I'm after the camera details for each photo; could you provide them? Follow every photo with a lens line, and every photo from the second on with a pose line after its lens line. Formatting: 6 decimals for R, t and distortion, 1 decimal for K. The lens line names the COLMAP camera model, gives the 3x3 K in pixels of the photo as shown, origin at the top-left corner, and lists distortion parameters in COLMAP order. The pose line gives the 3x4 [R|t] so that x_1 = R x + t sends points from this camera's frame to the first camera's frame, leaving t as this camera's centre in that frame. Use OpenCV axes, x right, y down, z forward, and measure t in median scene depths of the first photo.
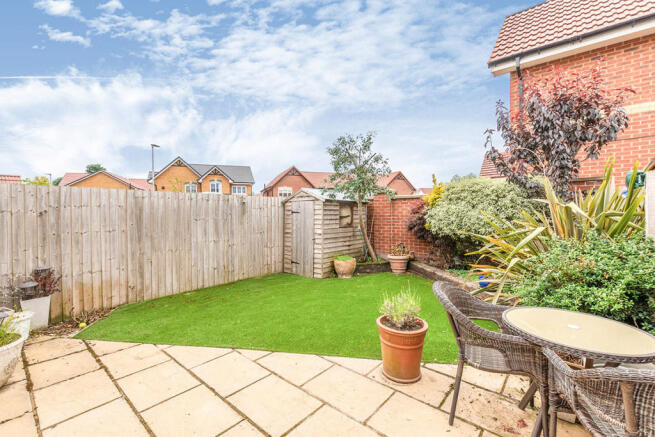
lens RADIAL K [[294.5, 0, 330.7], [0, 294.5, 216.9], [0, 0, 1]] dist [-0.001388, -0.000098]
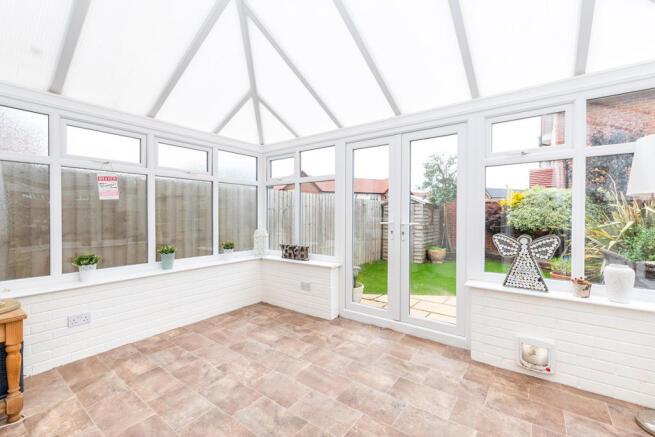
lens RADIAL K [[282.7, 0, 326.0], [0, 282.7, 216.5], [0, 0, 1]] dist [-0.004289, -0.000531]
pose [[0.997990, 0.007646, 0.062904, -0.659884], [-0.007051, 0.999928, -0.009681, 0.020320], [-0.062974, 0.009218, 0.997973, -0.275740]]
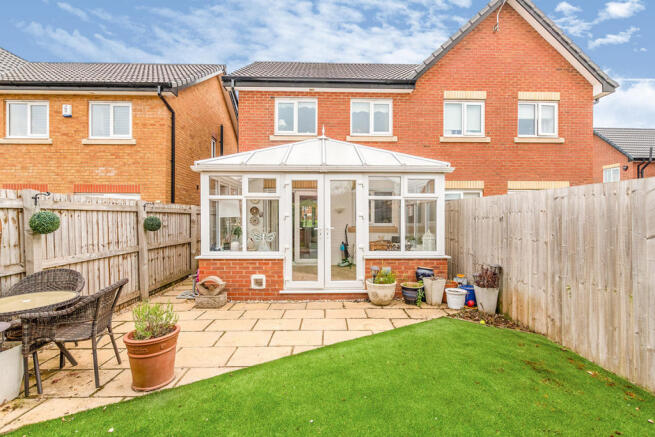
lens RADIAL K [[304.7, 0, 329.1], [0, 304.7, 217.3], [0, 0, 1]] dist [-0.000922, 0.000047]
pose [[-0.739432, 0.014583, -0.673073, 0.237633], [-0.003748, 0.999661, 0.025777, -0.033890], [0.673220, 0.021583, -0.739127, 1.043600]]
